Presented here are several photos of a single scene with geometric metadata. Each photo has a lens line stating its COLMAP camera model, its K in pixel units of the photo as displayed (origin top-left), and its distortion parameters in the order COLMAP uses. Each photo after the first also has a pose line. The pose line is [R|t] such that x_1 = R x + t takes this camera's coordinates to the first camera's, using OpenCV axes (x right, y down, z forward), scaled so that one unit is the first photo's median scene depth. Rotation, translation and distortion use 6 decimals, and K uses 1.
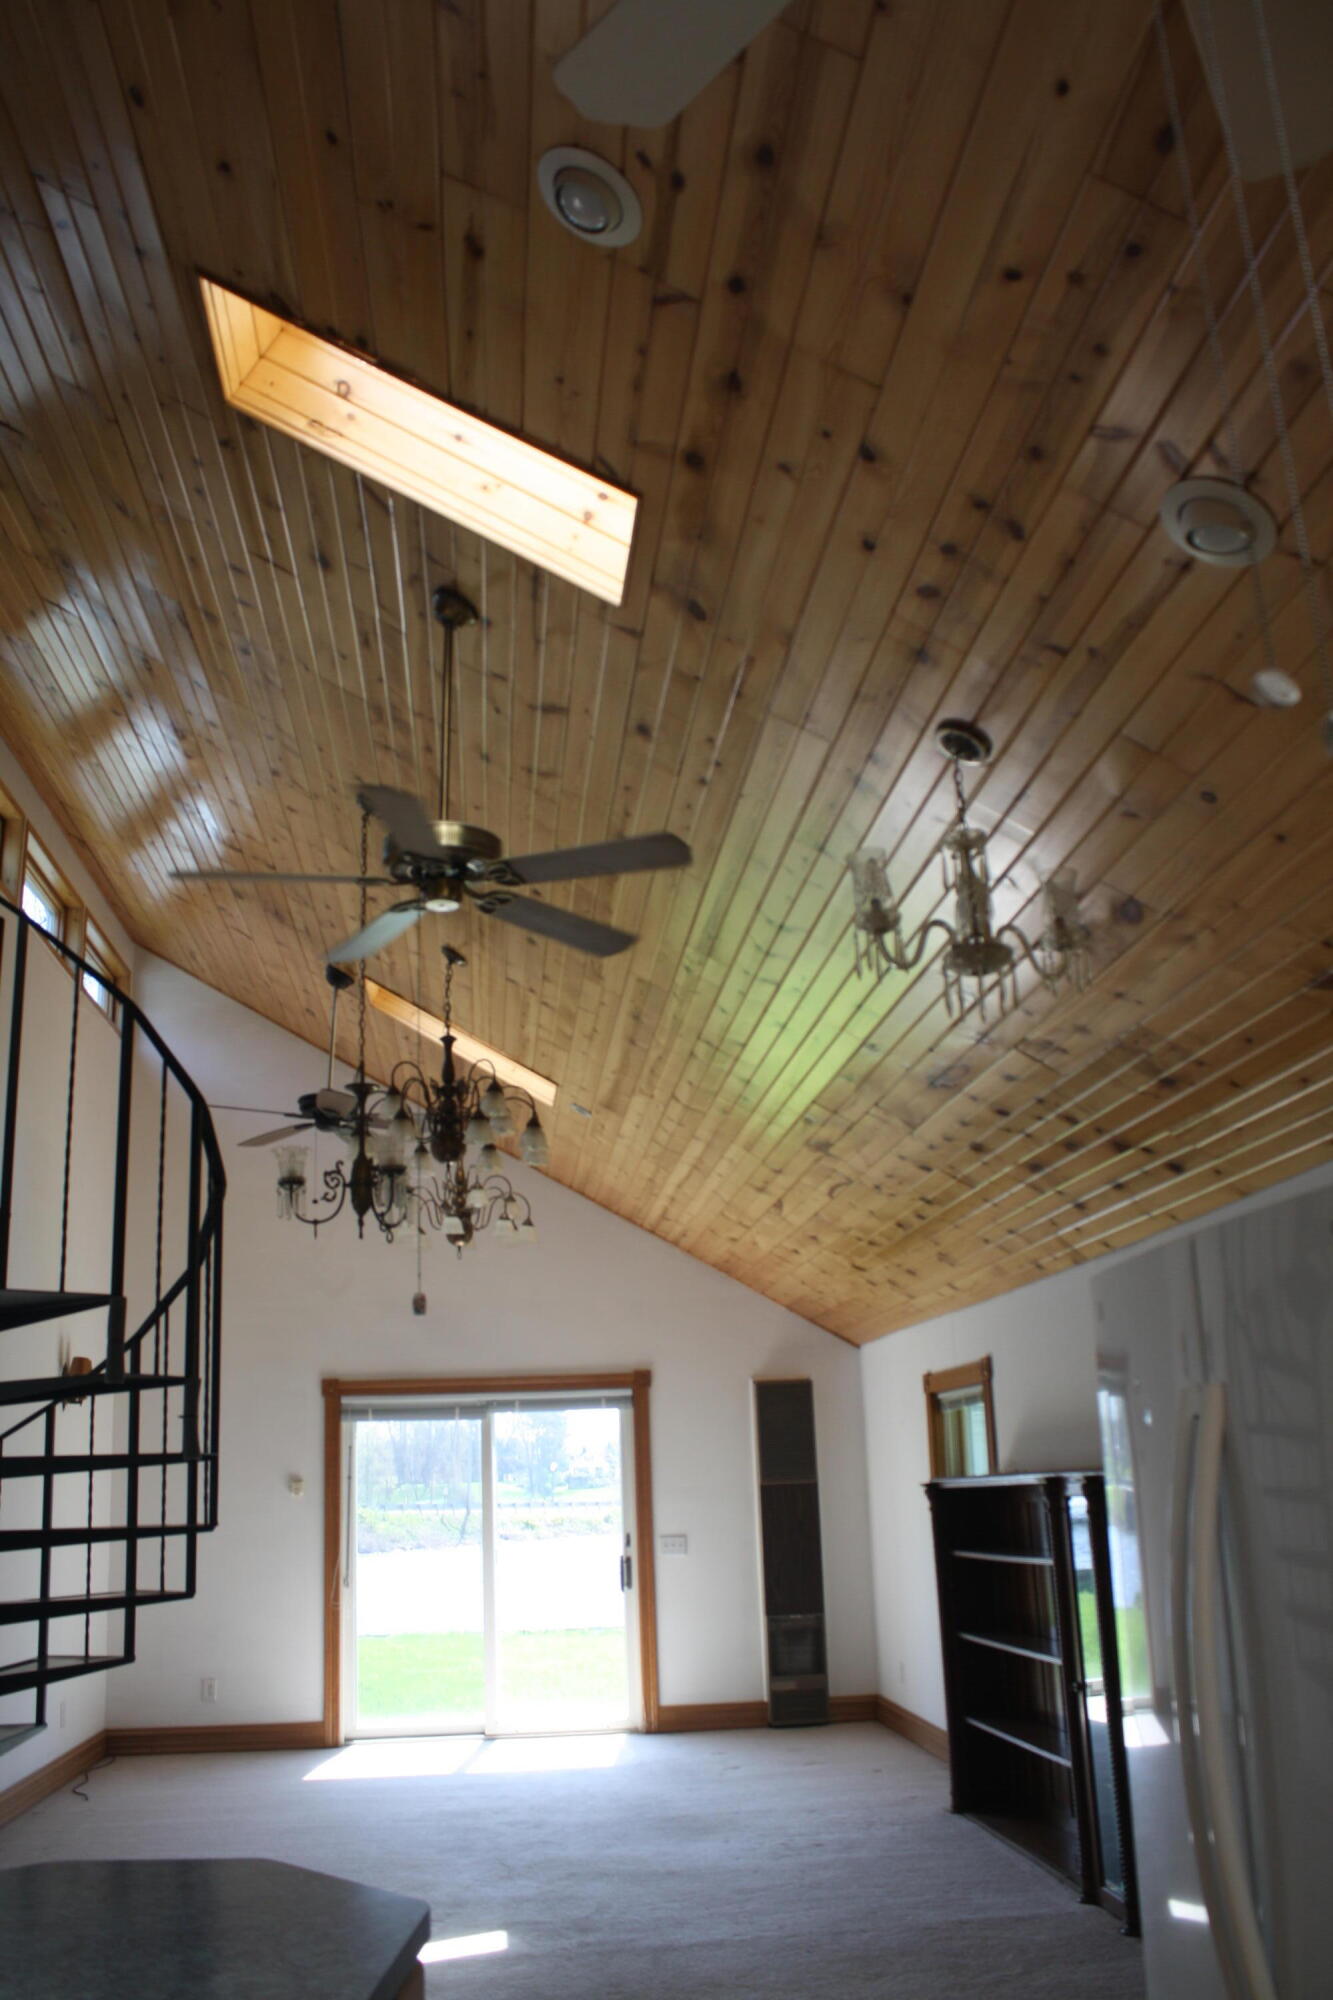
lens RADIAL K [[1717.8, 0, 666.5], [0, 1717.8, 1000.0], [0, 0, 1]] dist [-0.156001, 0.166774]
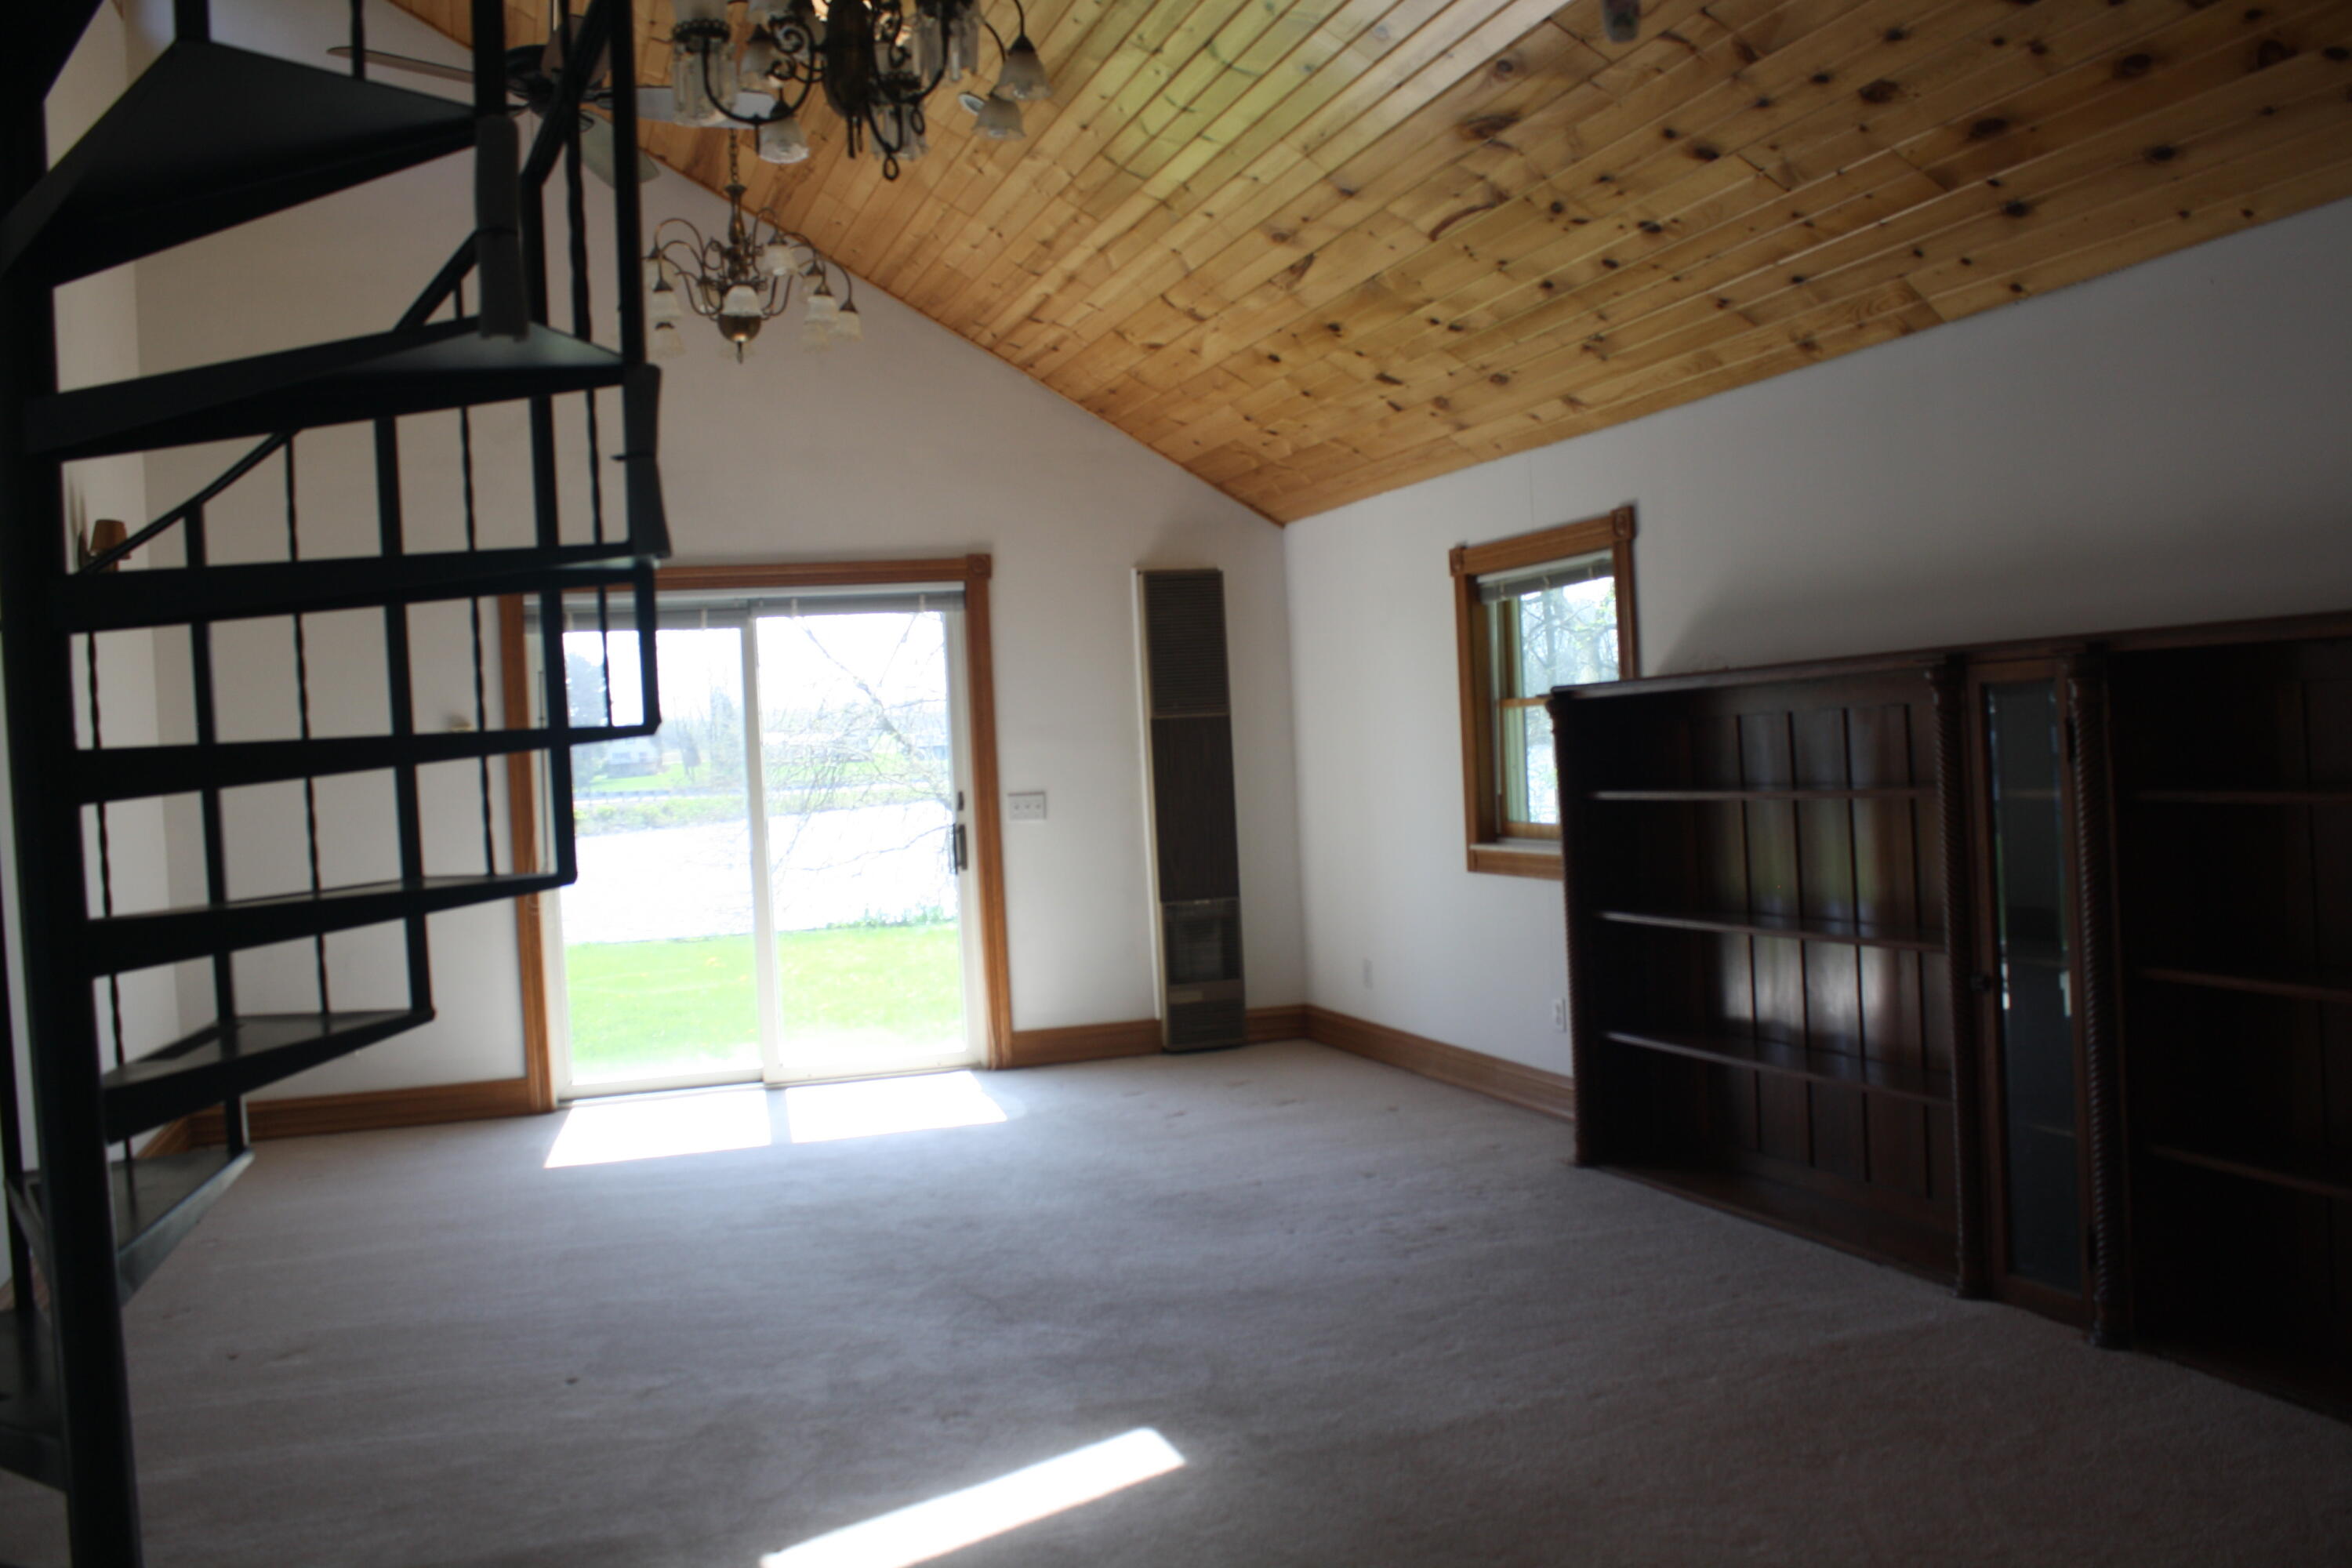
lens RADIAL K [[2020.1, 0, 1176.0], [0, 2020.1, 784.0], [0, 0, 1]] dist [-0.156001, 0.166774]
pose [[0.974433, -0.017931, 0.223962, -0.124274], [-0.045929, 0.959864, 0.276681, 0.085221], [-0.219934, -0.279894, 0.934499, 0.227397]]
